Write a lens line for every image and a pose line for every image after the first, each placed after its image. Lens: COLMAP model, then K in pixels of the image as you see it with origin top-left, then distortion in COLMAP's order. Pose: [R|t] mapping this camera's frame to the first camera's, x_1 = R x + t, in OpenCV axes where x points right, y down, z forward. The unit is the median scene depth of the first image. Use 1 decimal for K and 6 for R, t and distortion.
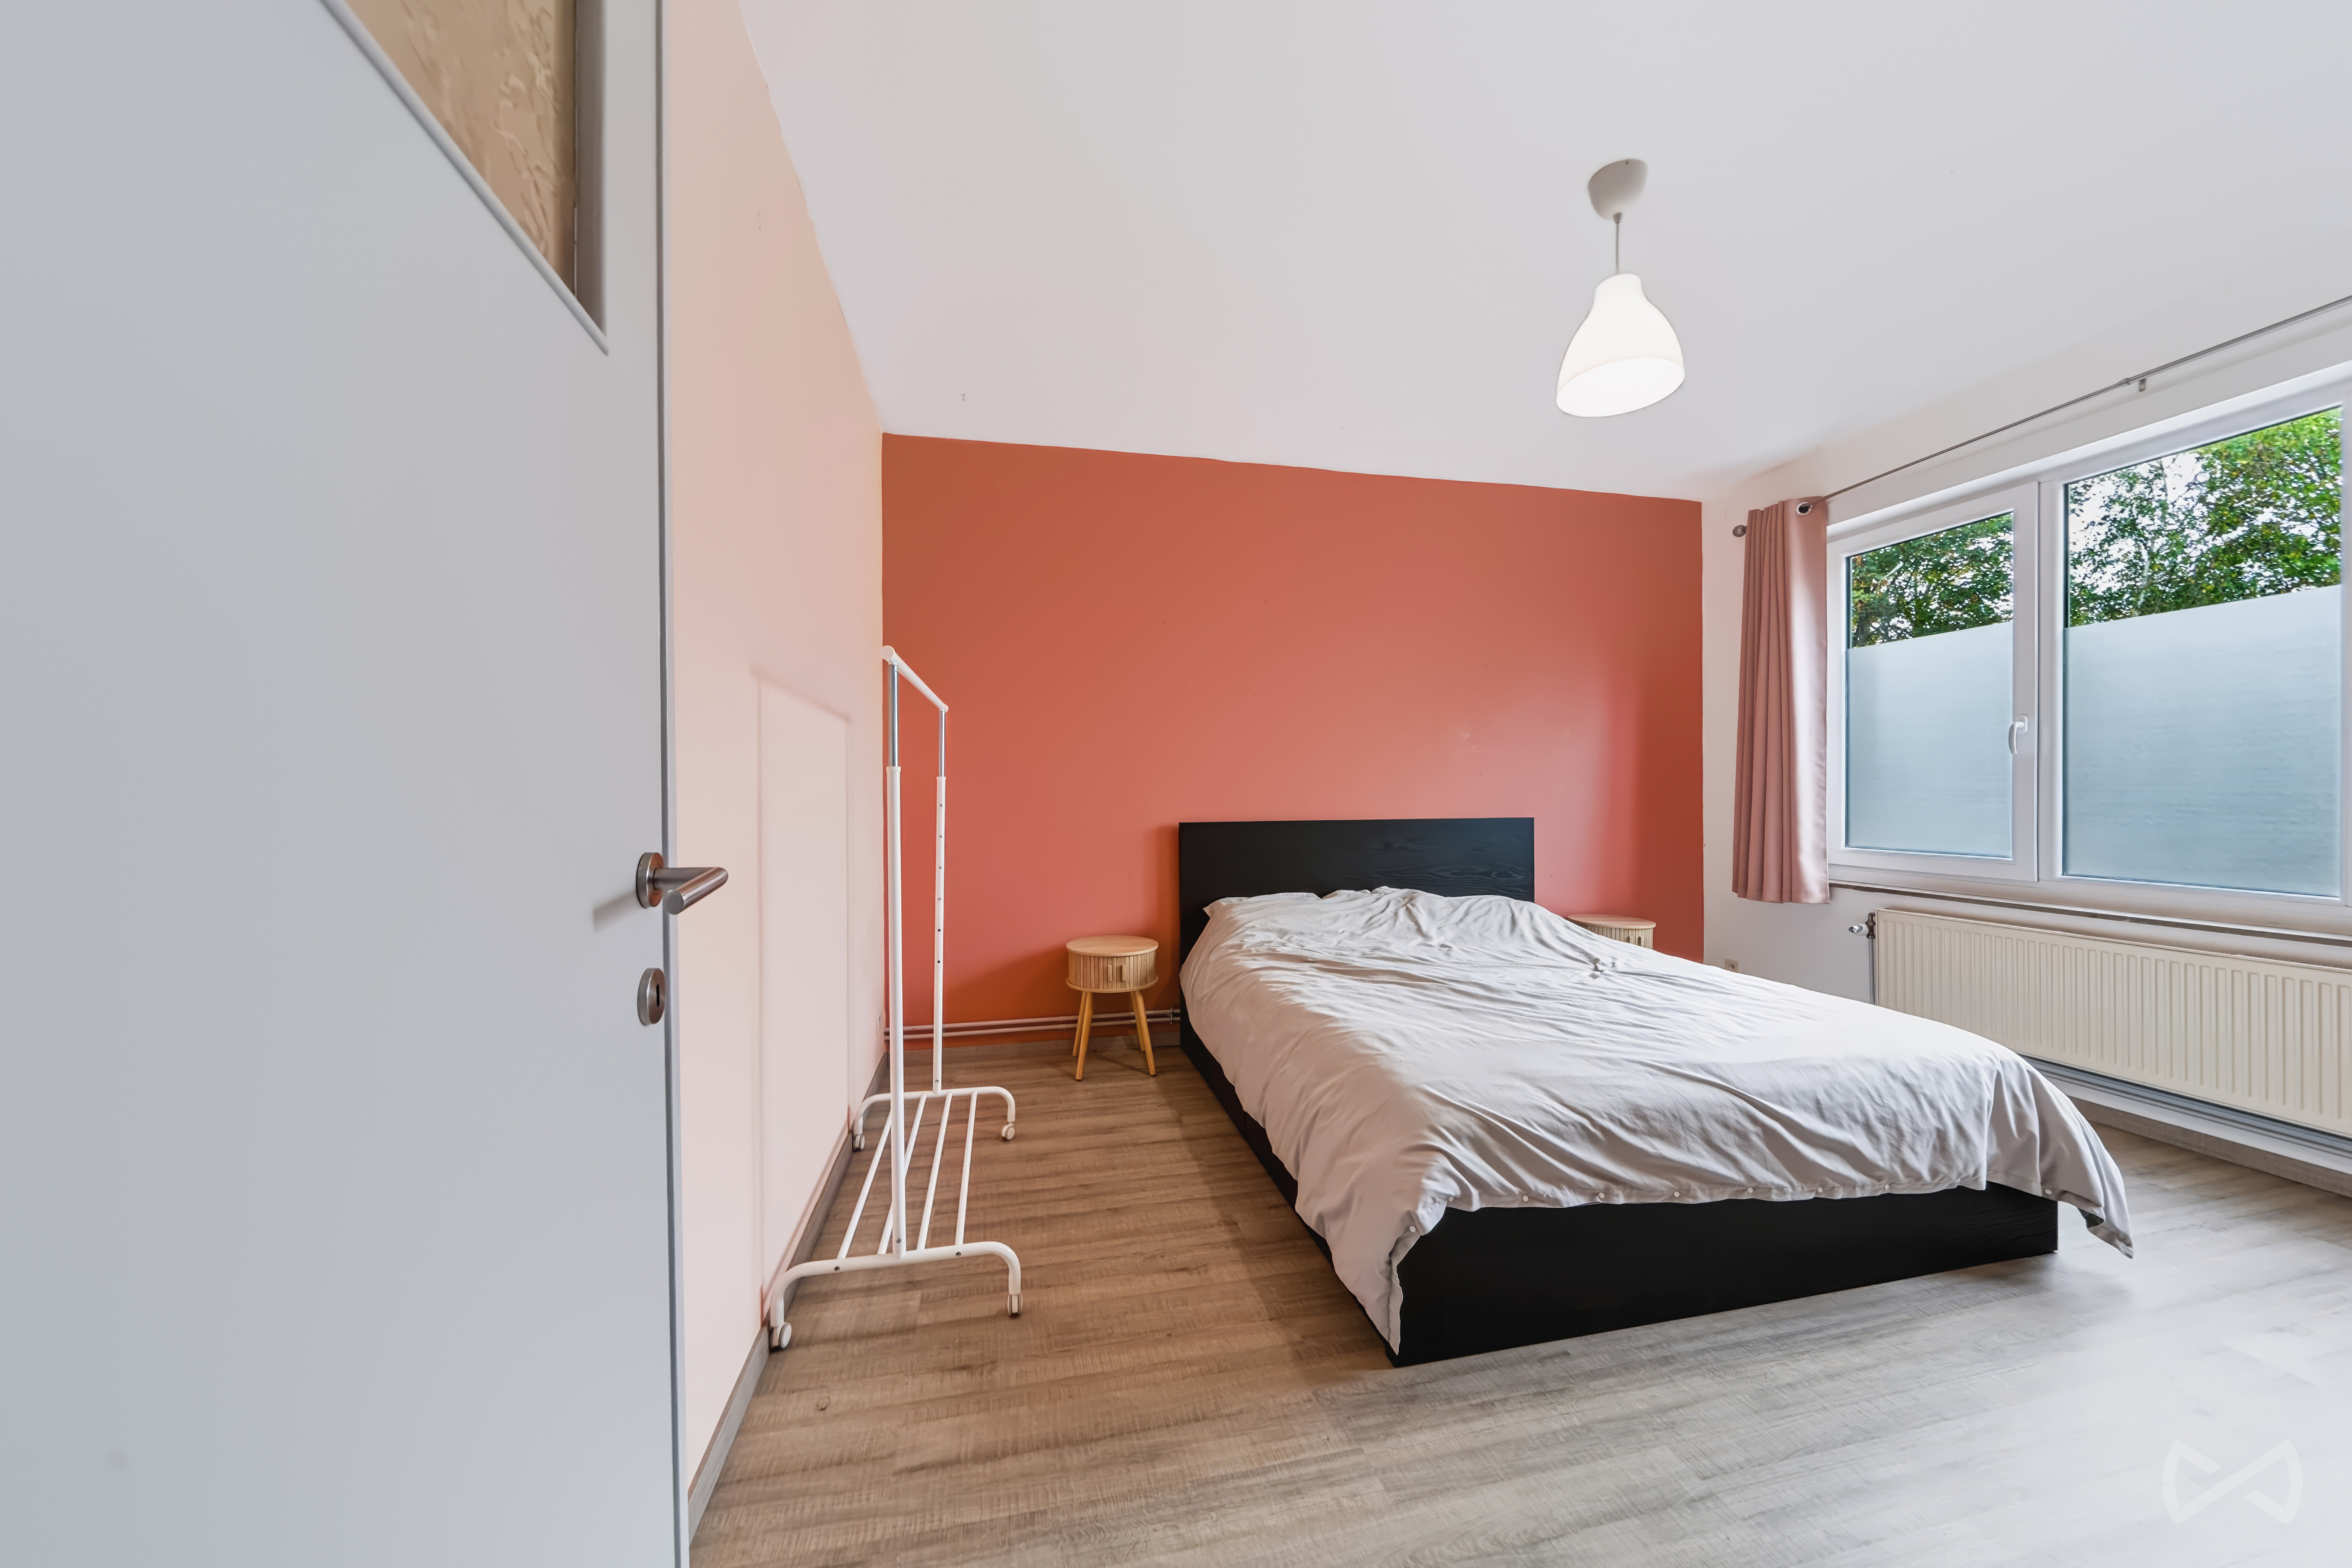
lens RADIAL K [[856.0, 0, 1166.5], [0, 856.0, 793.8], [0, 0, 1]] dist [-0.005908, 0.000242]
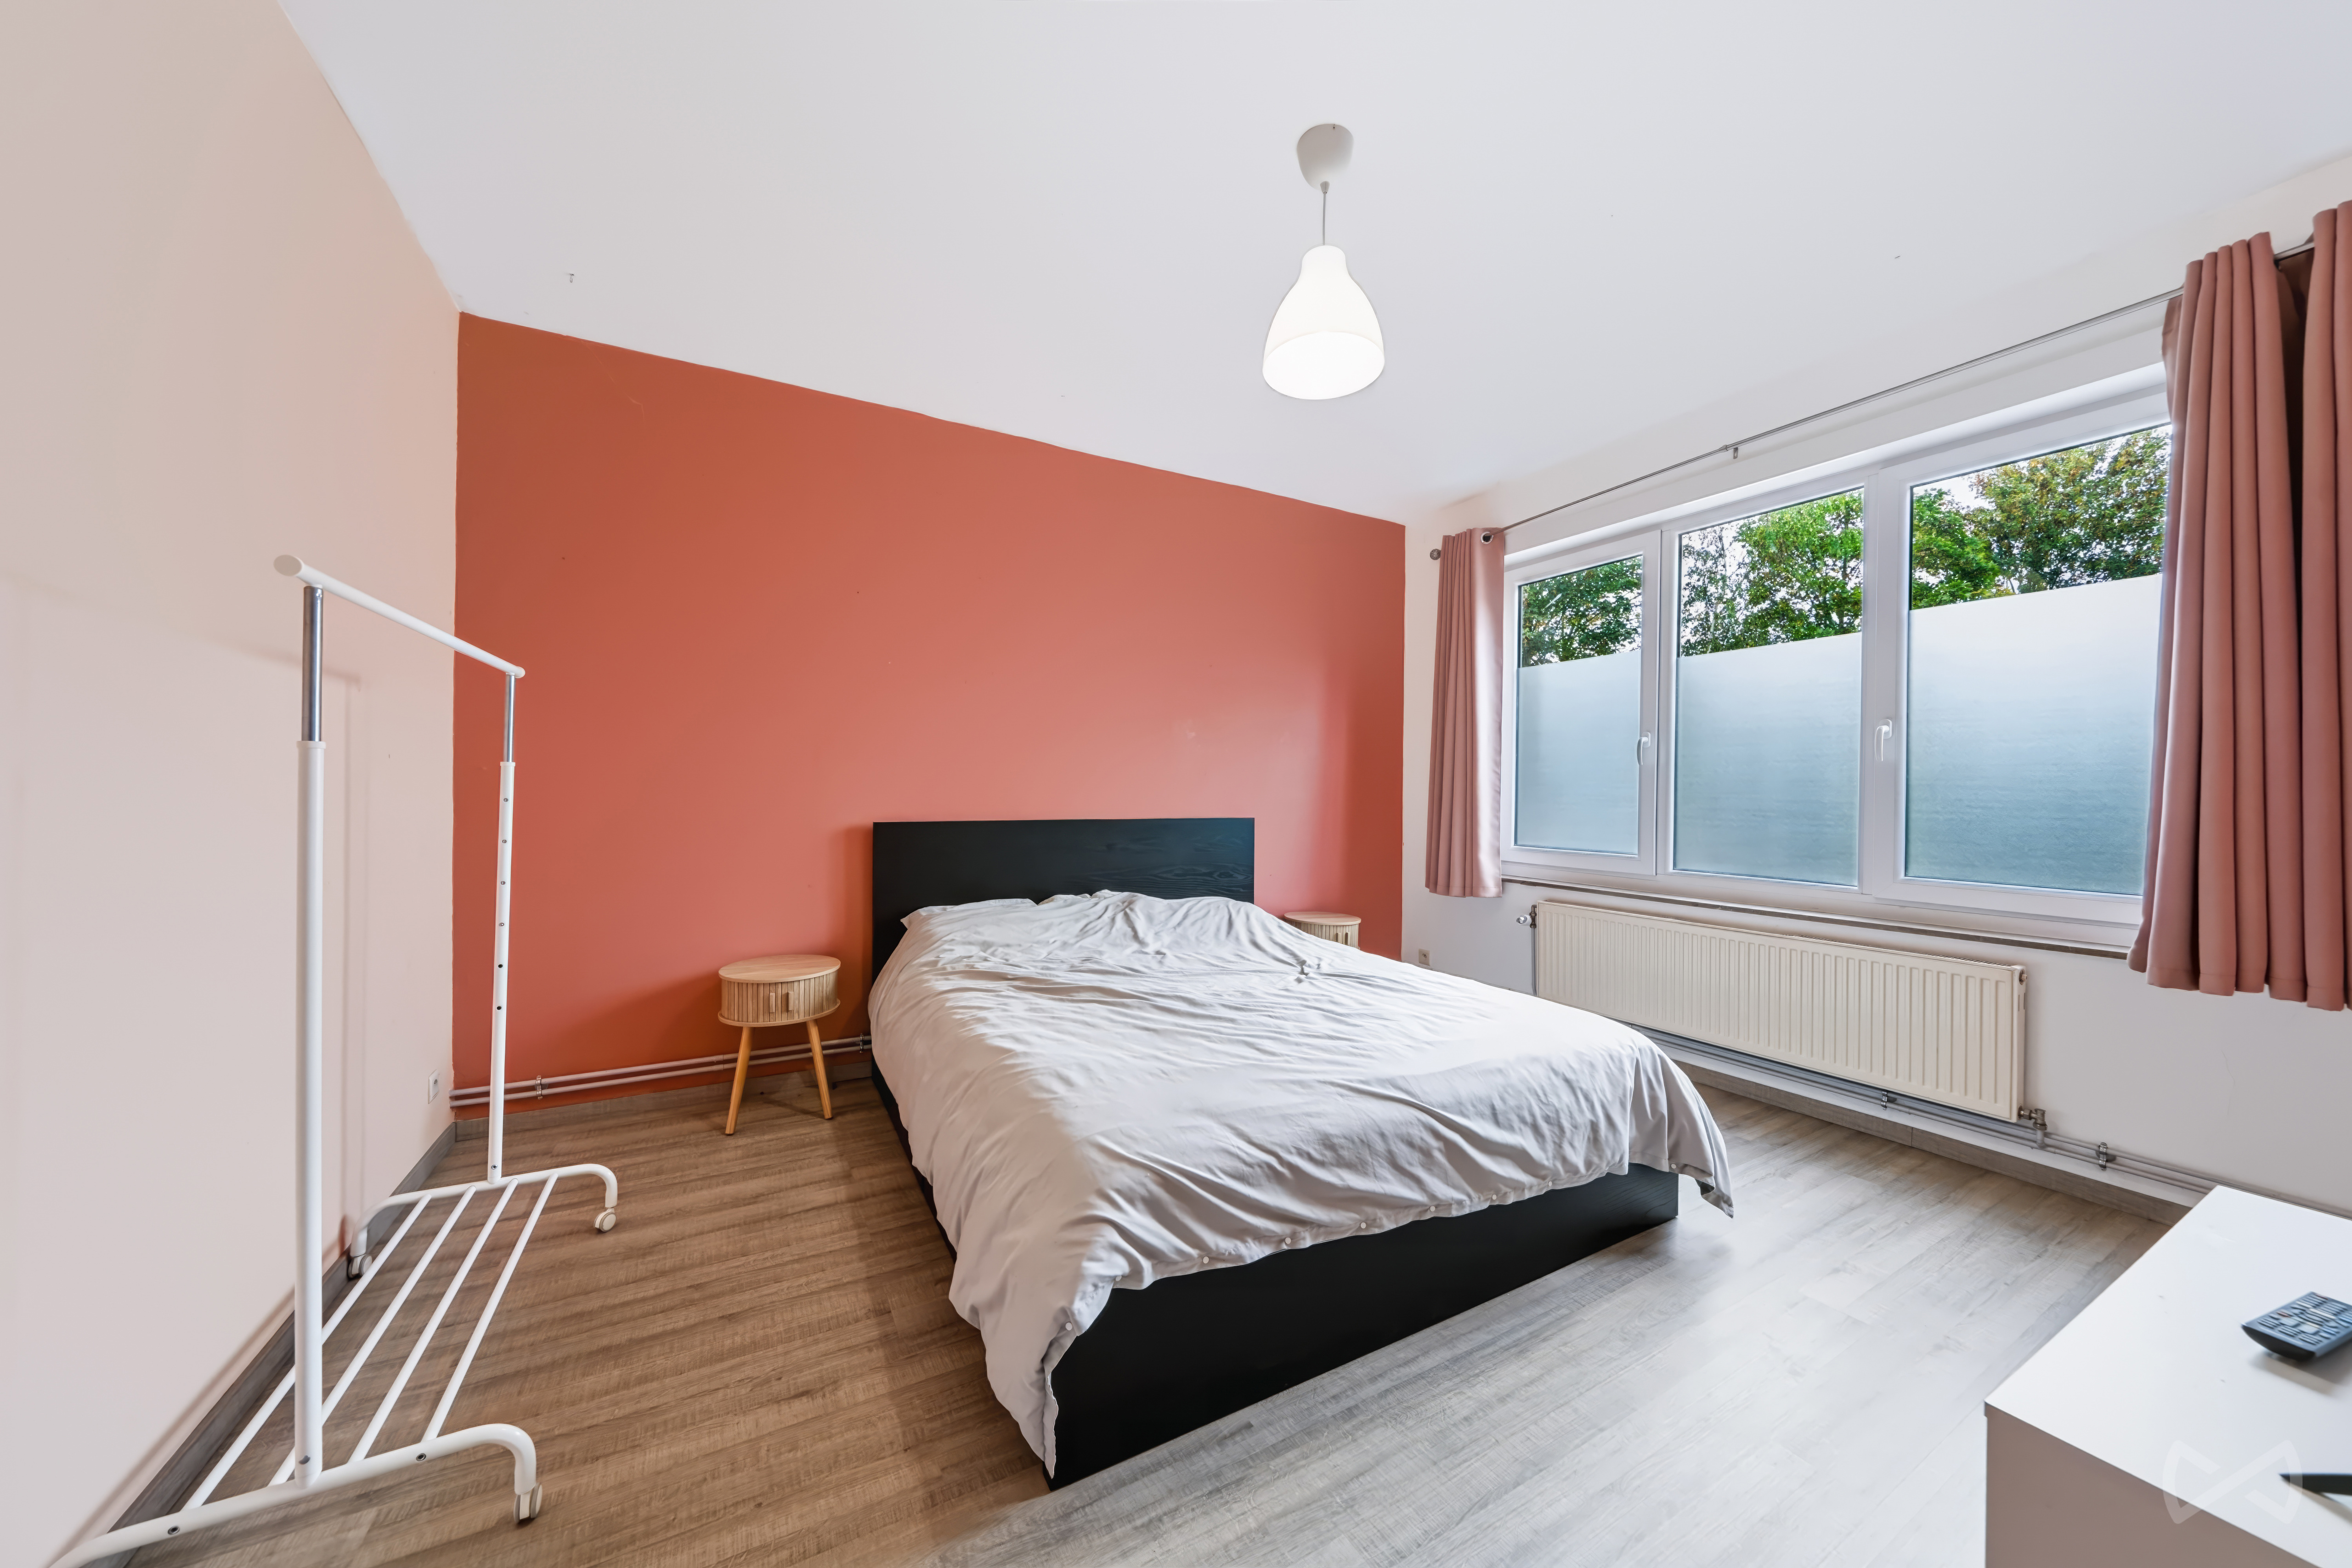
lens RADIAL K [[856.1, 0, 1174.4], [0, 856.1, 791.6], [0, 0, 1]] dist [-0.005908, 0.000242]
pose [[0.956643, 0.012988, 0.290974, 0.087578], [-0.012894, 0.999914, -0.002240, 0.000728], [-0.290978, -0.001609, 0.956728, 0.120085]]
